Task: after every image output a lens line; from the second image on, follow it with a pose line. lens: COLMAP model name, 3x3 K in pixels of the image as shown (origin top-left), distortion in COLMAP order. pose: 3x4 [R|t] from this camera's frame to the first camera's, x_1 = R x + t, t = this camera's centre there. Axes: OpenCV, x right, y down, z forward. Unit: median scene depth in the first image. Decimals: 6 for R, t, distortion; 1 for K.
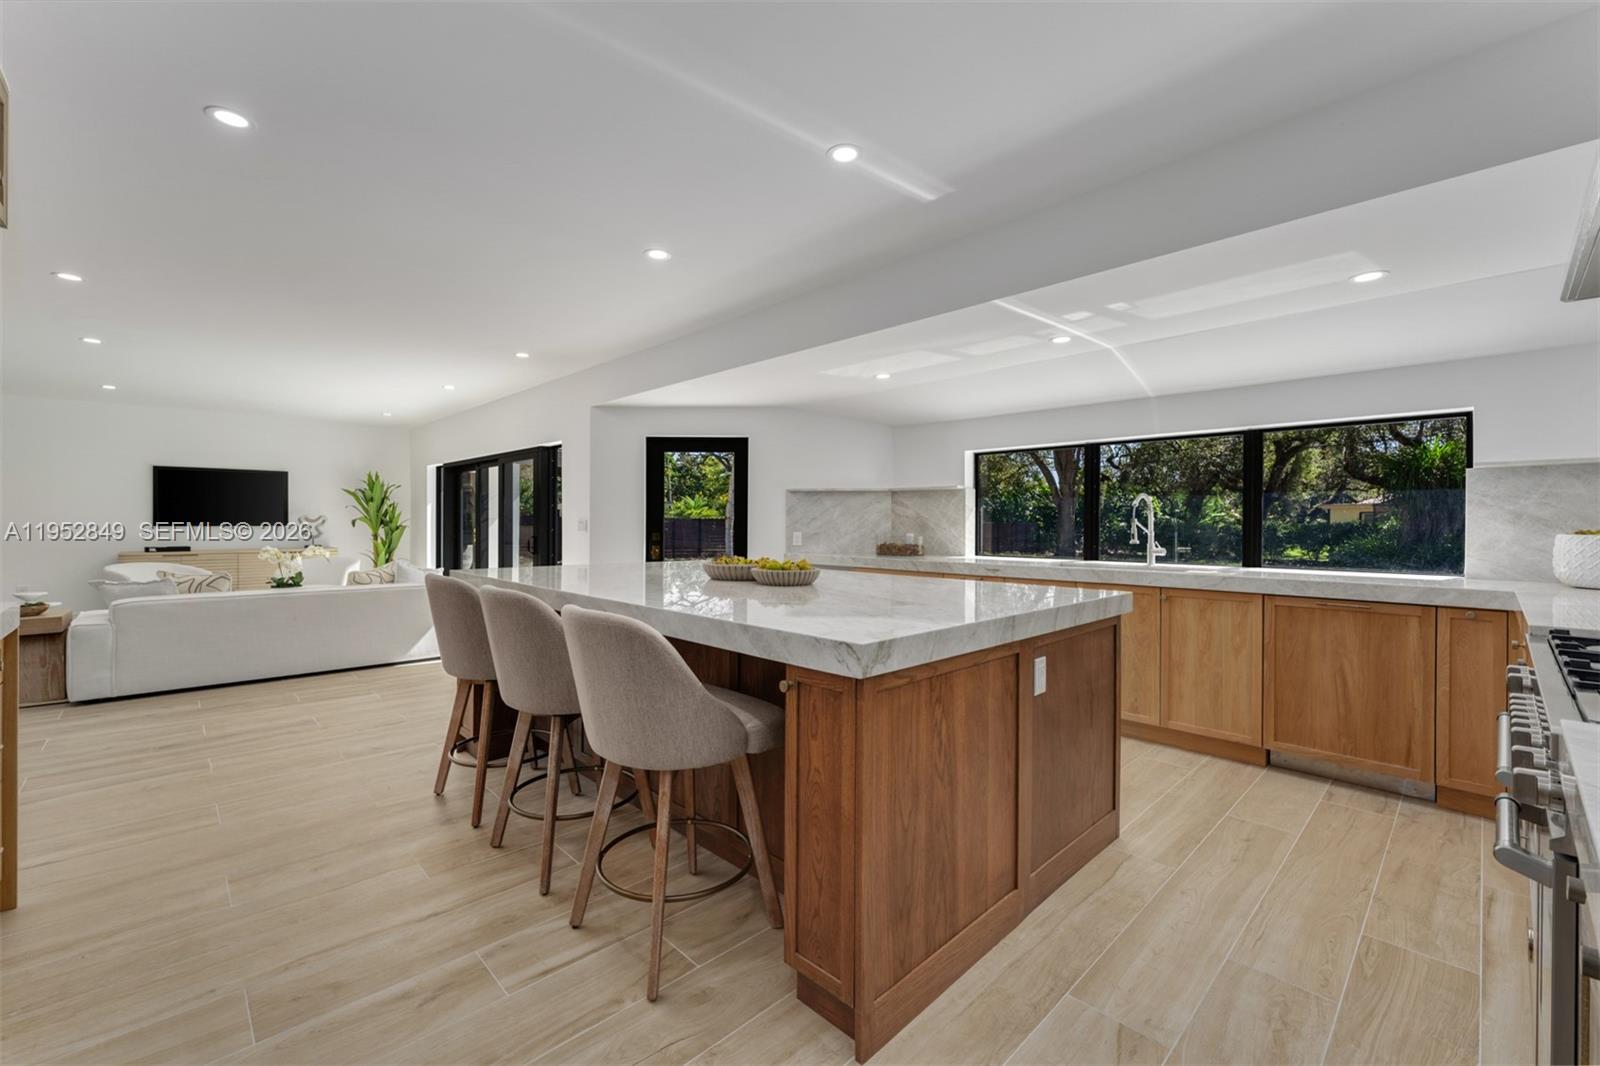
lens RADIAL K [[677.8, 0, 796.8], [0, 677.8, 525.1], [0, 0, 1]] dist [-0.001393, -0.000281]
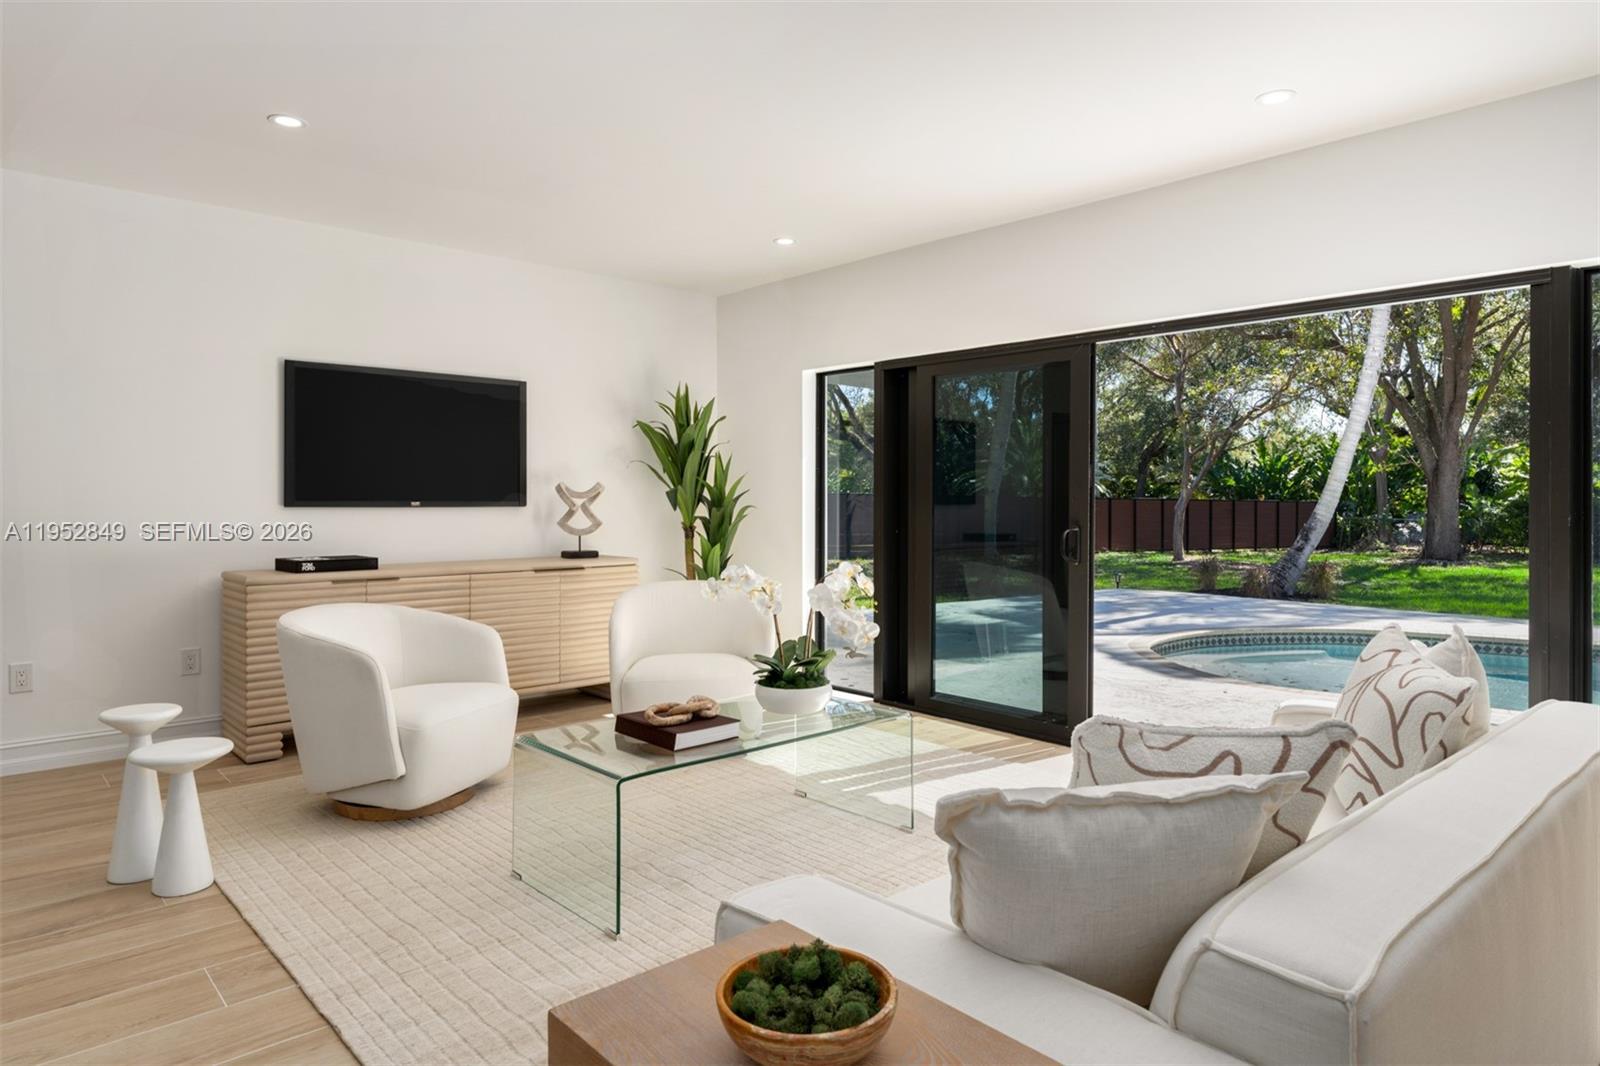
lens RADIAL K [[961.7, 0, 802.9], [0, 961.7, 500.7], [0, 0, 1]] dist [-0.002350, -0.000439]
pose [[0.999395, 0.003595, -0.034601, -0.890492], [-0.003817, 0.999973, -0.006353, 0.000732], [0.034577, 0.006481, 0.999381, 0.626383]]
